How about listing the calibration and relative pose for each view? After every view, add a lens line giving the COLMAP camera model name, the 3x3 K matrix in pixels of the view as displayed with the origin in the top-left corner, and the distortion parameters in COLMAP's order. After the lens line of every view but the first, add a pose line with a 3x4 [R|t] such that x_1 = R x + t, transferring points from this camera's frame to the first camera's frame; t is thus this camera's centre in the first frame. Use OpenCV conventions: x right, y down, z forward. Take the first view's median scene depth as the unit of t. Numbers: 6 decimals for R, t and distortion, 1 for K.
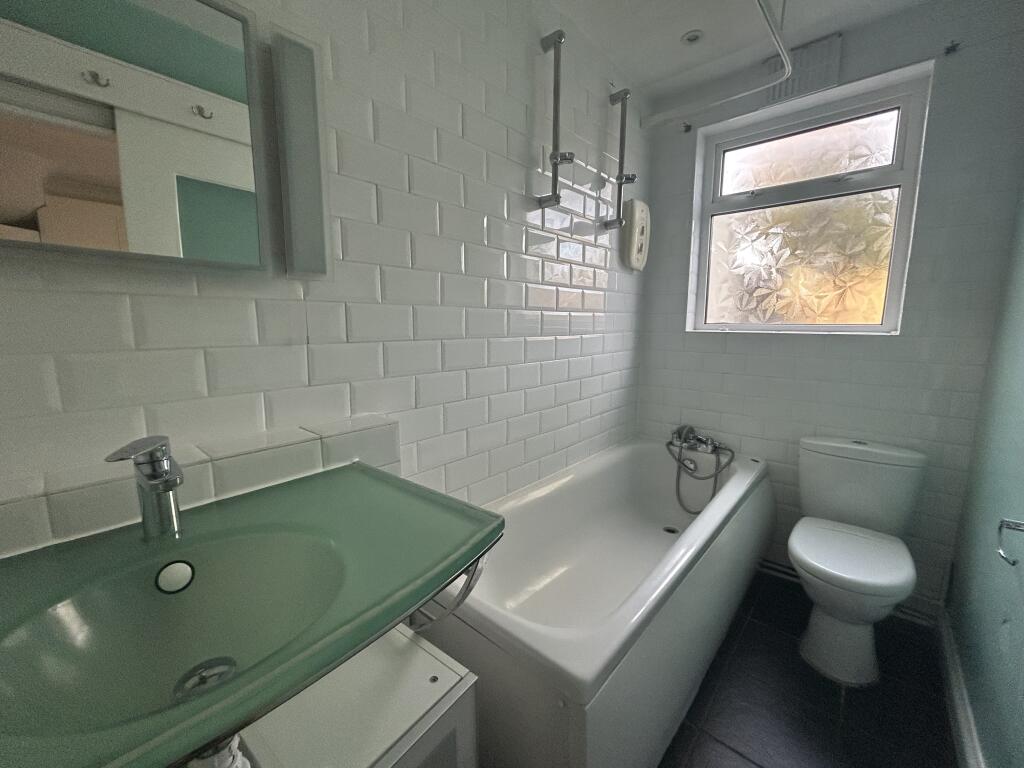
lens RADIAL K [[409.9, 0, 513.9], [0, 409.9, 382.2], [0, 0, 1]] dist [-0.001705, 0.000248]
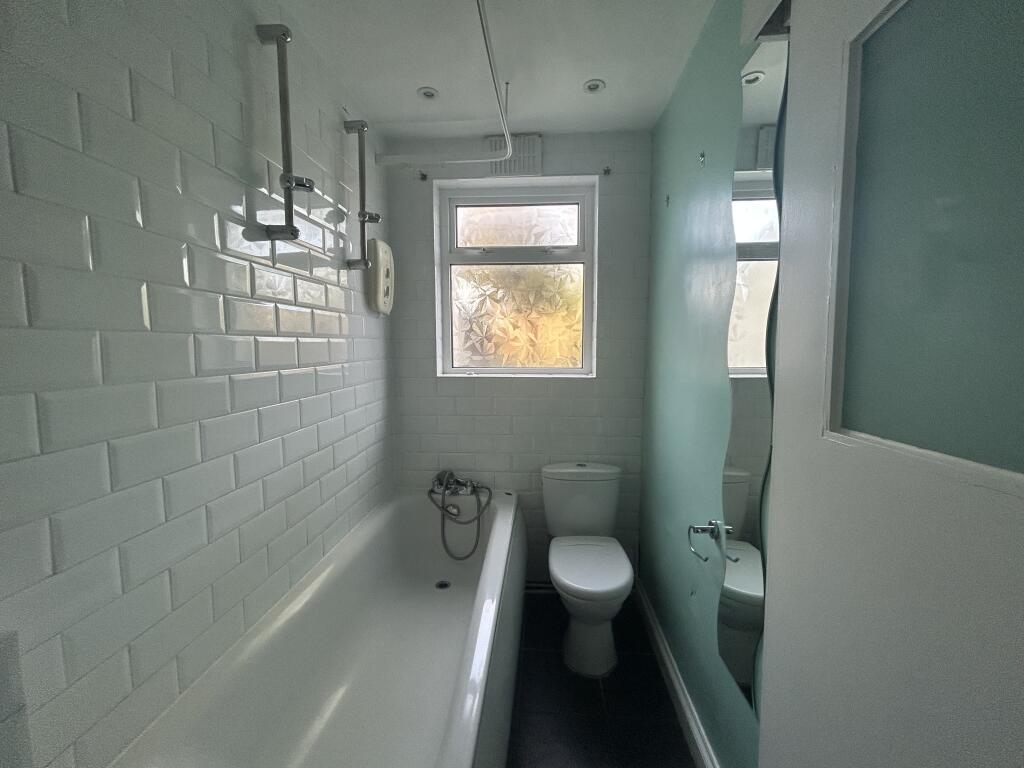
lens RADIAL K [[409.9, 0, 513.9], [0, 409.9, 382.2], [0, 0, 1]] dist [-0.001705, 0.000248]
pose [[0.792322, -0.060070, 0.607139, -0.044729], [0.090686, 0.995682, -0.019835, -0.085334], [-0.603325, 0.070775, 0.794348, 0.111640]]
